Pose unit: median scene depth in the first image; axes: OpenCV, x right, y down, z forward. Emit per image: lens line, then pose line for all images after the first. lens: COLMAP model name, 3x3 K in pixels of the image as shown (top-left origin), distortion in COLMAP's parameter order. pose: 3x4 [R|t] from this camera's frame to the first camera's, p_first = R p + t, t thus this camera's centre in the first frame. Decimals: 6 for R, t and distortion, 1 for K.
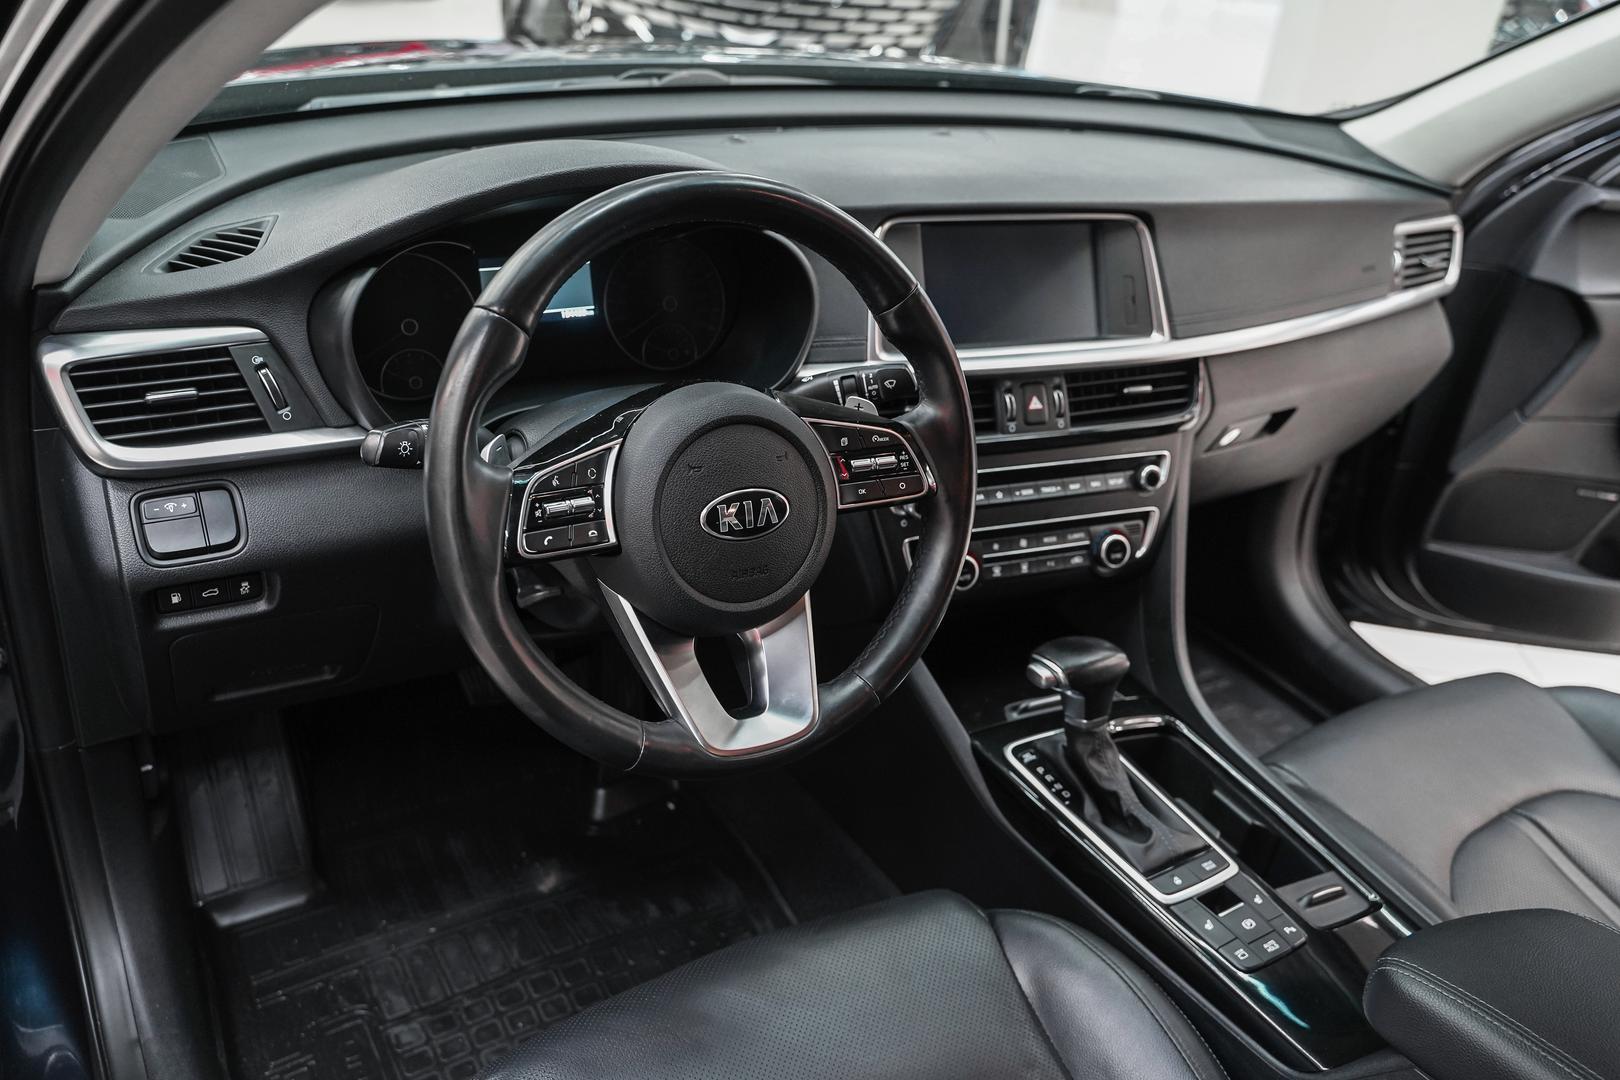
lens RADIAL K [[1308.3, 0, 810.3], [0, 1308.3, 551.1], [0, 0, 1]] dist [-0.016724, 0.018307]
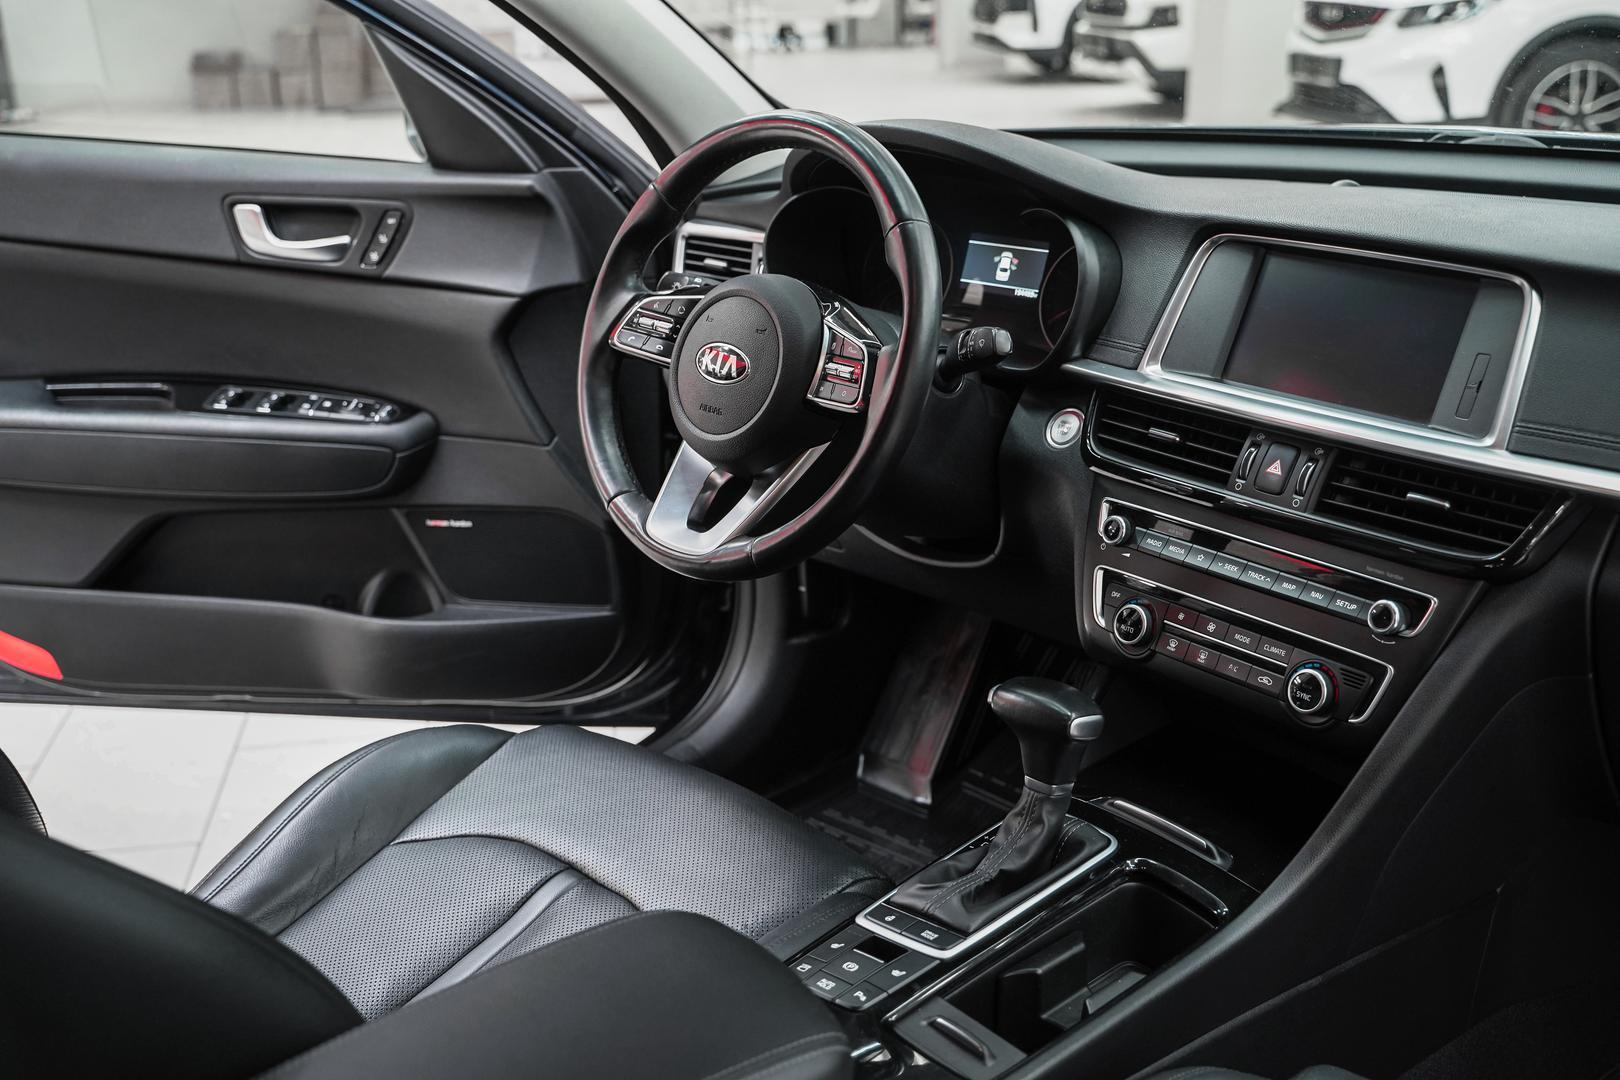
lens RADIAL K [[1726.8, 0, 798.0], [0, 1726.8, 536.4], [0, 0, 1]] dist [0.001828, 0.000000]
pose [[0.236525, 0.211333, -0.948364, 1.111136], [-0.432835, 0.896778, 0.091887, -0.044556], [0.869891, 0.388751, 0.303583, 0.432466]]
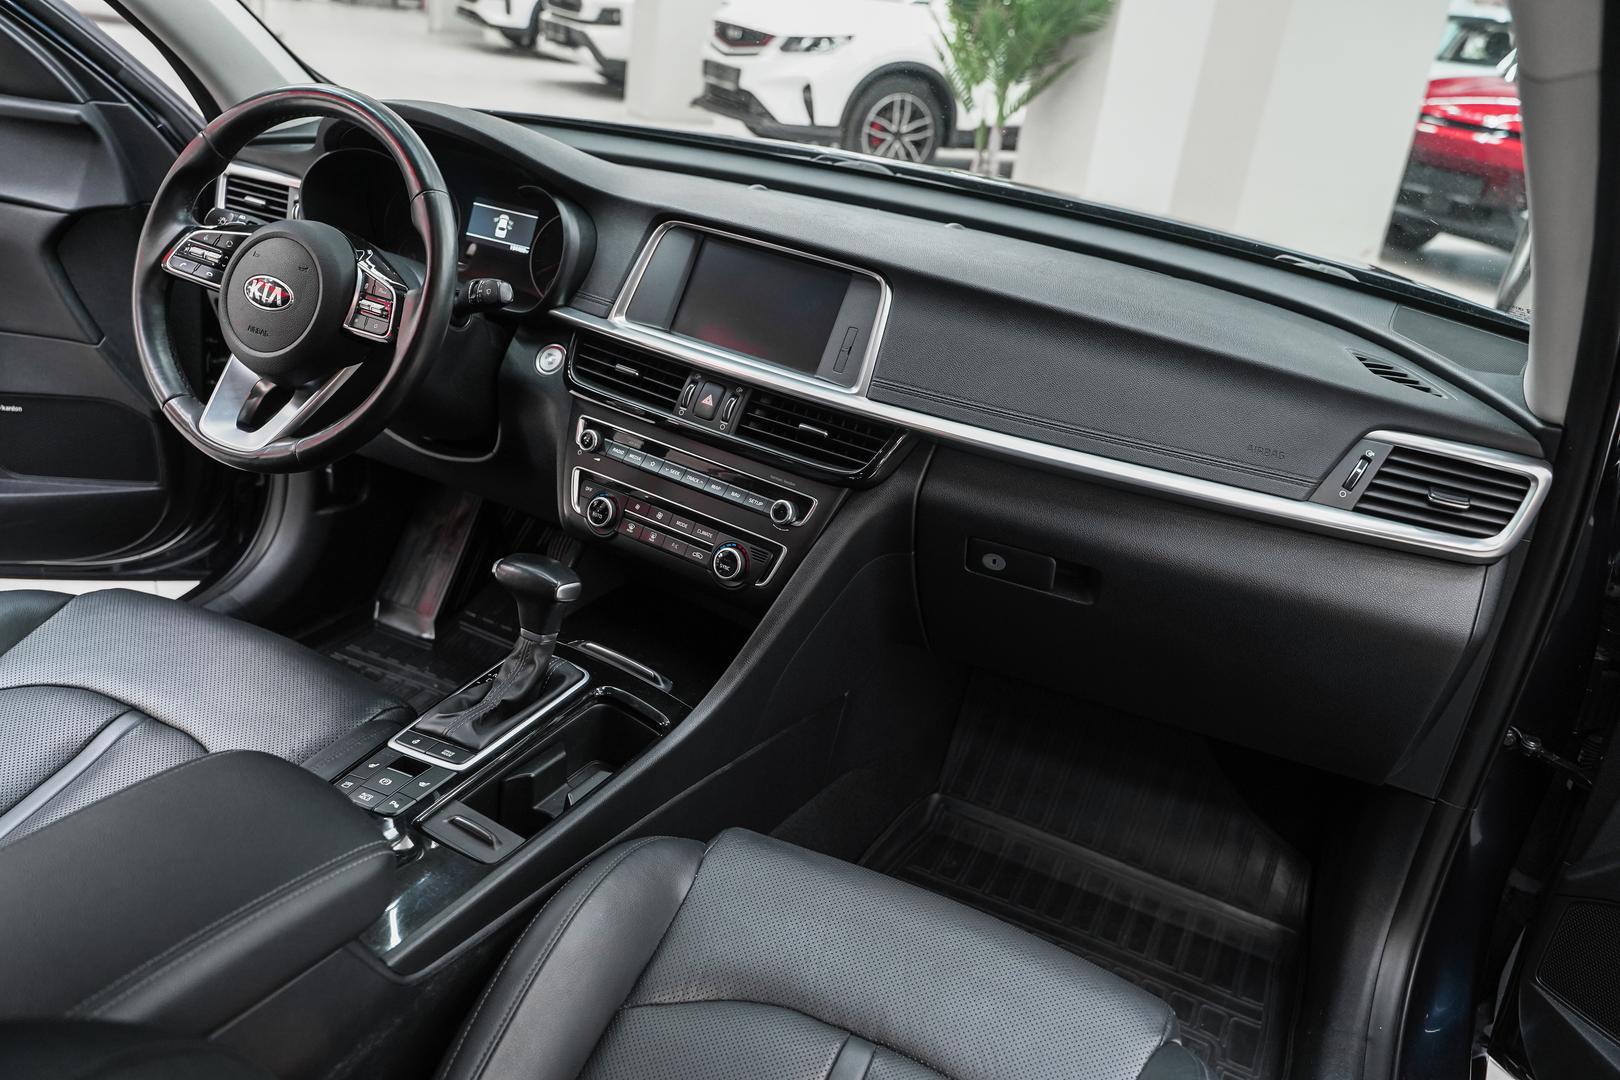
lens RADIAL K [[1308.3, 0, 812.7], [0, 1308.3, 539.6], [0, 0, 1]] dist [-0.016724, 0.018307]
pose [[0.556520, 0.300263, -0.774679, 1.101622], [-0.466201, 0.884643, 0.007972, -0.057754], [0.687708, 0.356720, 0.632305, 0.400281]]
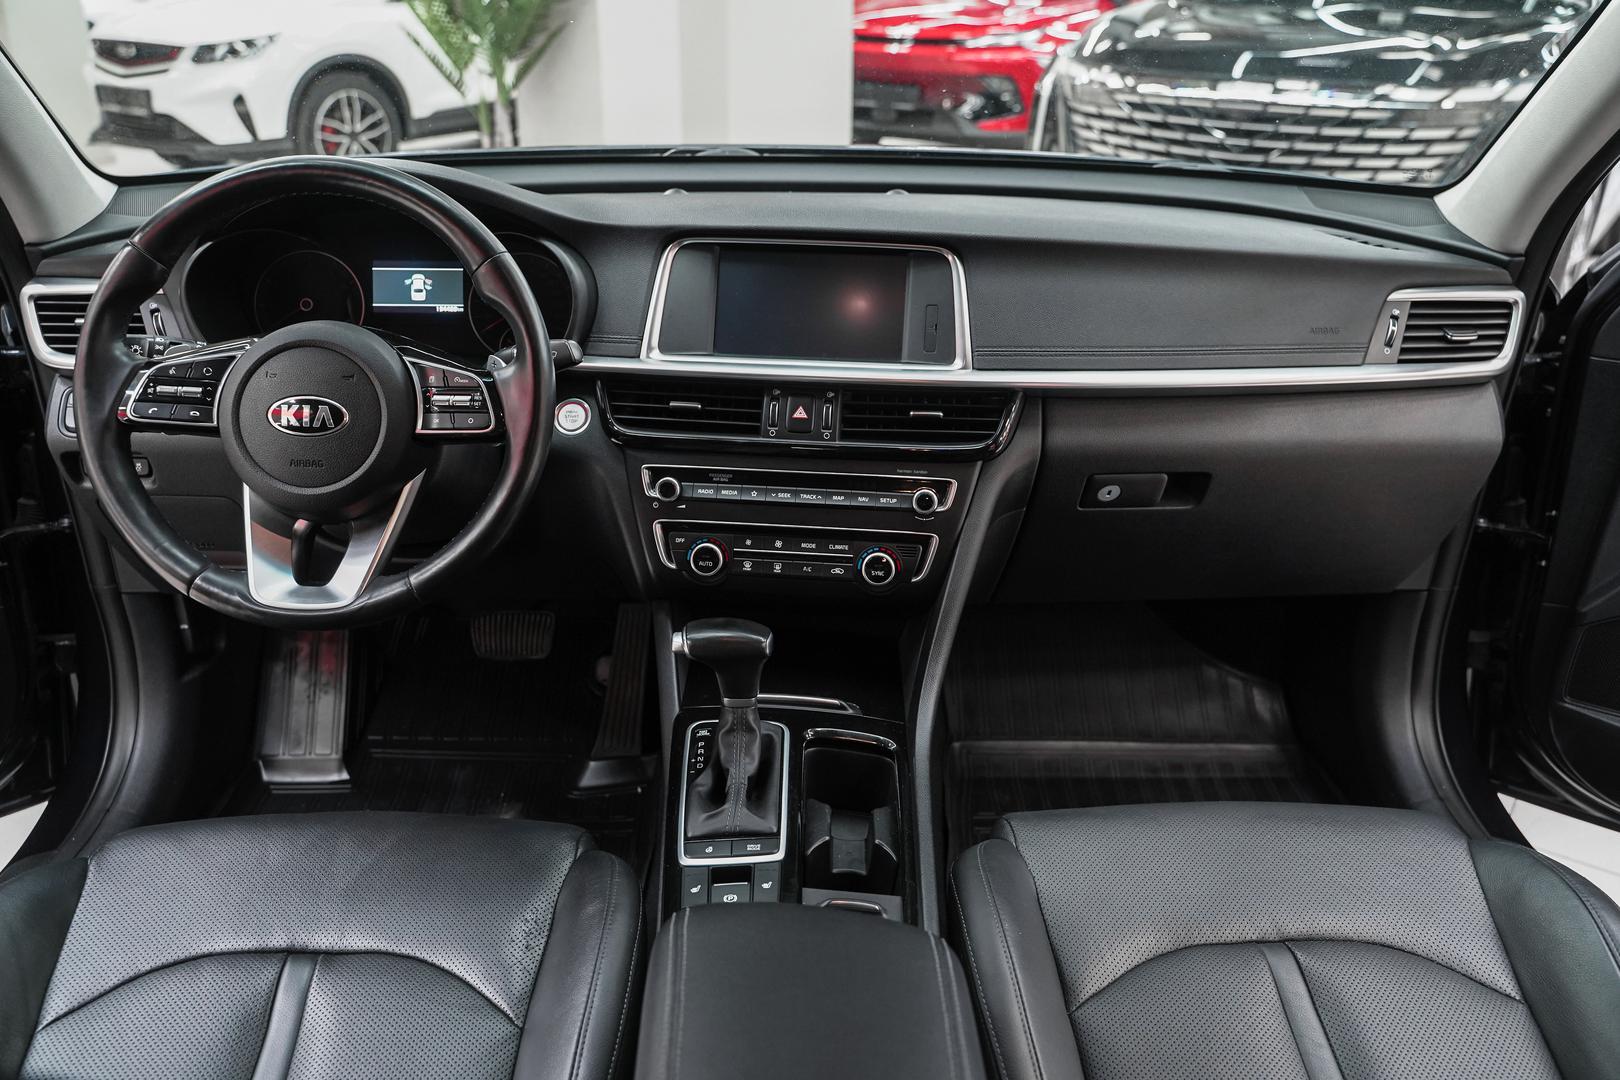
lens RADIAL K [[1308.3, 0, 821.4], [0, 1308.3, 539.4], [0, 0, 1]] dist [-0.016724, 0.018307]
pose [[0.868472, 0.107587, -0.483923, 0.701990], [-0.175797, 0.979565, -0.097714, 0.086820], [0.463521, 0.169934, 0.869638, 0.105964]]
